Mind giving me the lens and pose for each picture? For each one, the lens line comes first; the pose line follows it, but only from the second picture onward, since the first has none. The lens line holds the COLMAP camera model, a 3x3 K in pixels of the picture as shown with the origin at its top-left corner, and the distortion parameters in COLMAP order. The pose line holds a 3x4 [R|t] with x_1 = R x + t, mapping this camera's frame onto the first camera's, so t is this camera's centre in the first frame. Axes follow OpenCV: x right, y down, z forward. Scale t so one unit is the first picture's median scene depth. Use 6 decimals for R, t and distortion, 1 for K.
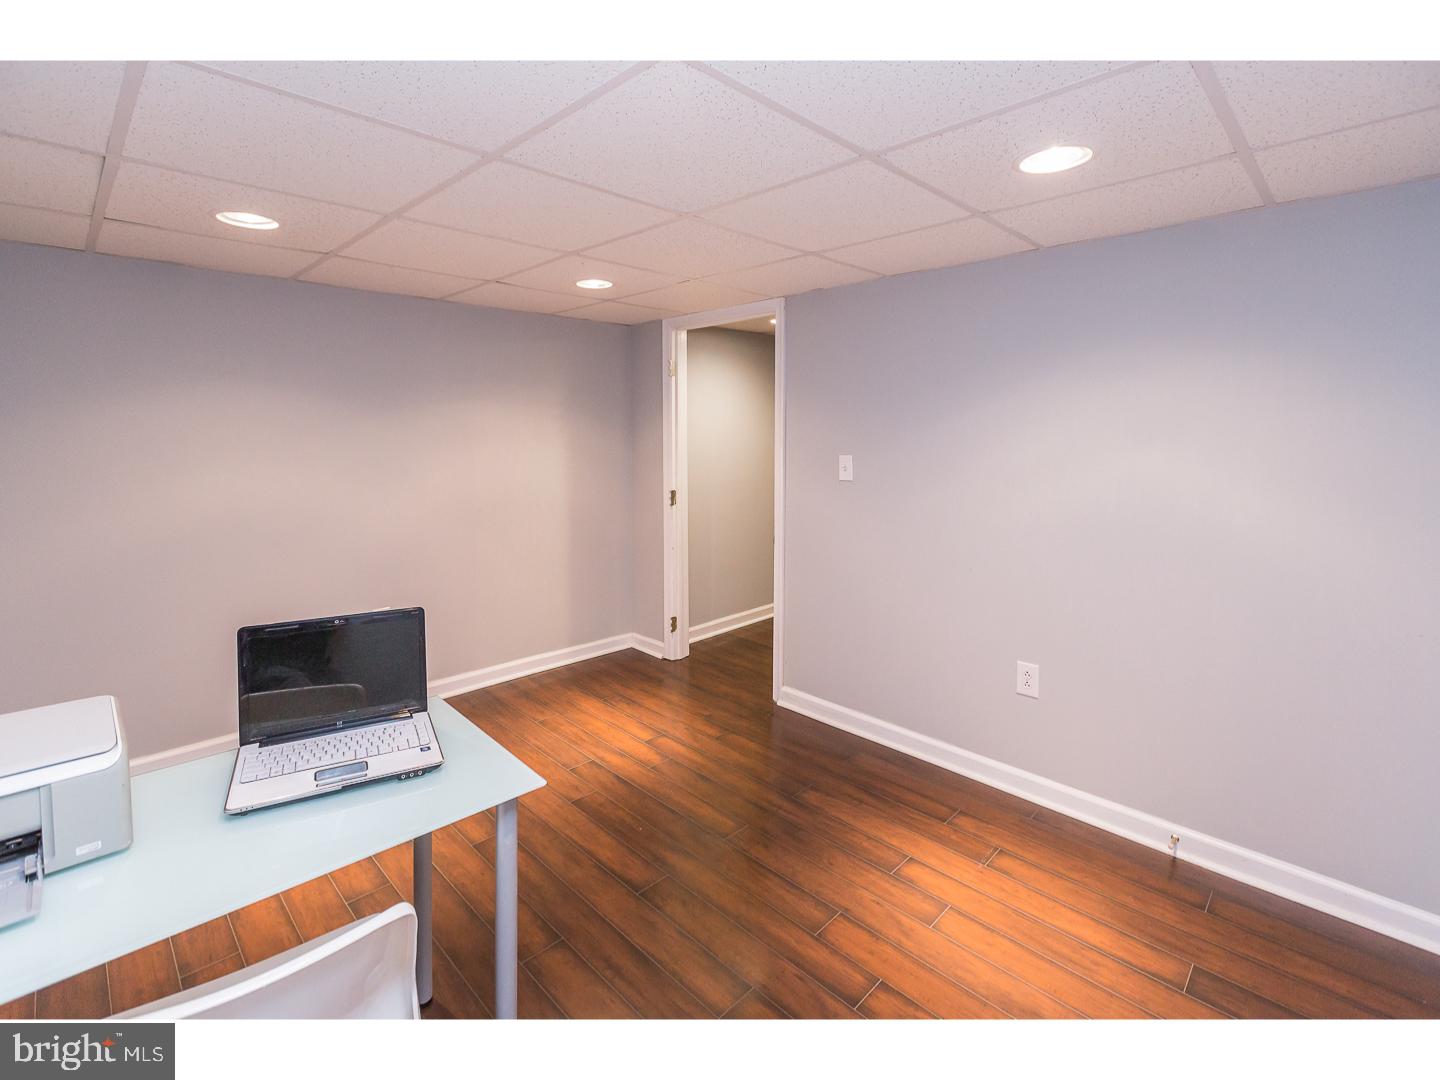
lens RADIAL K [[662.6, 0, 714.5], [0, 662.6, 539.7], [0, 0, 1]] dist [0.003536, -0.000430]
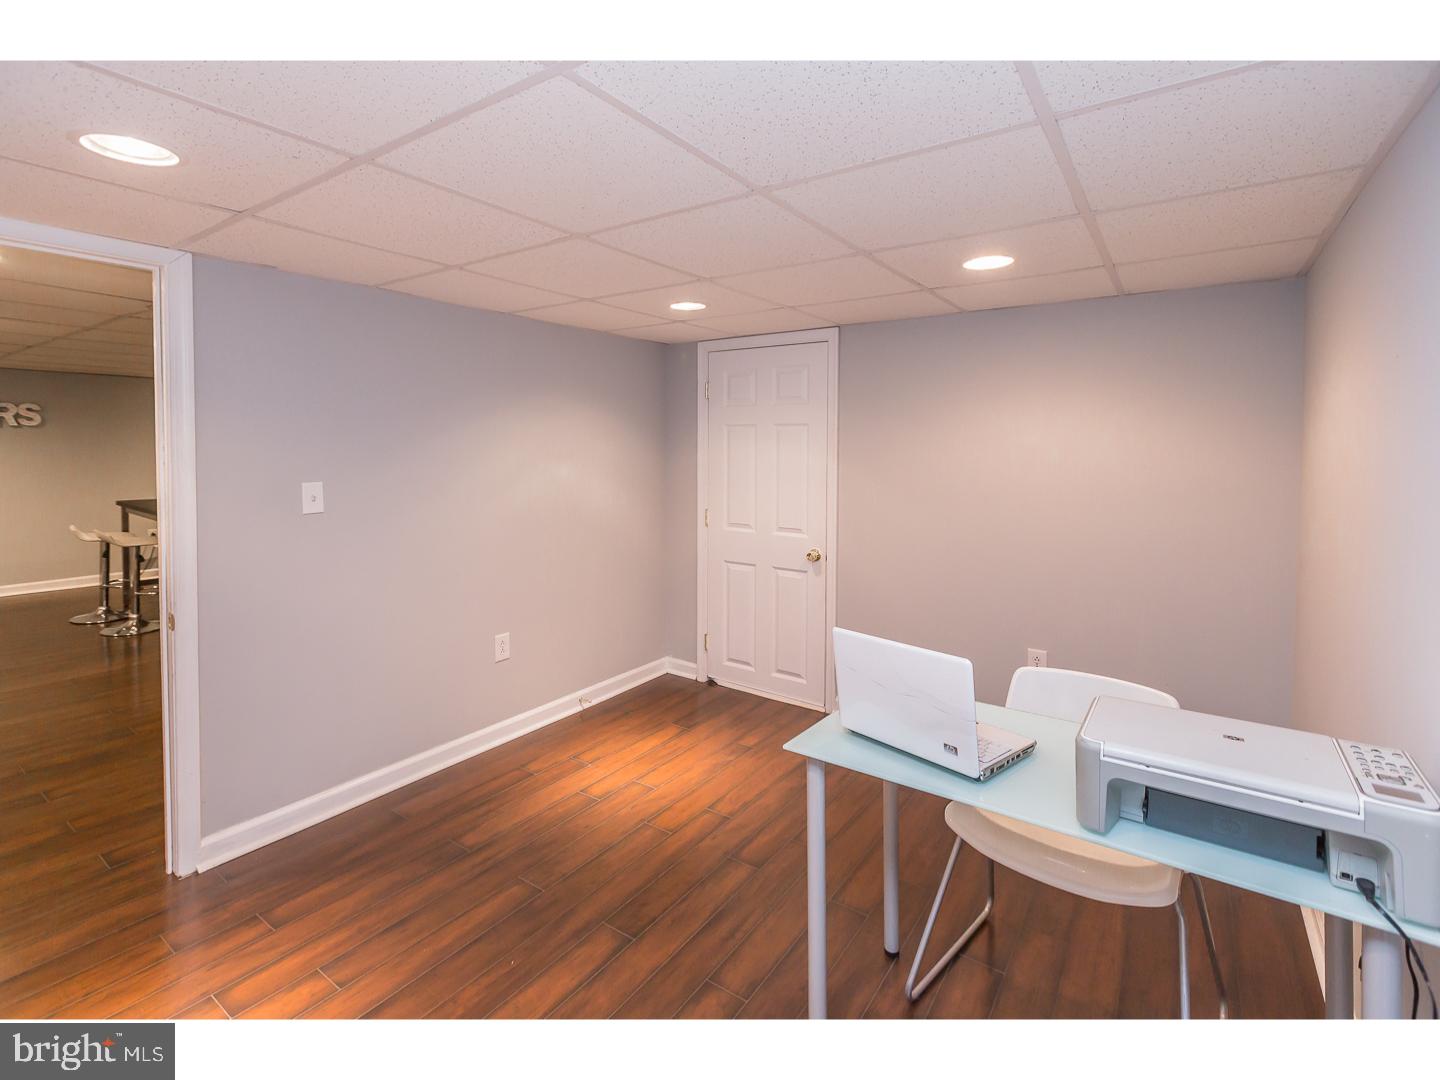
lens RADIAL K [[662.6, 0, 715.4], [0, 662.6, 540.6], [0, 0, 1]] dist [0.003536, -0.000430]
pose [[-0.177162, -0.134665, 0.974925, -0.875618], [0.157361, 0.973974, 0.163130, -0.141392], [-0.971520, 0.182316, -0.151360, 0.822434]]
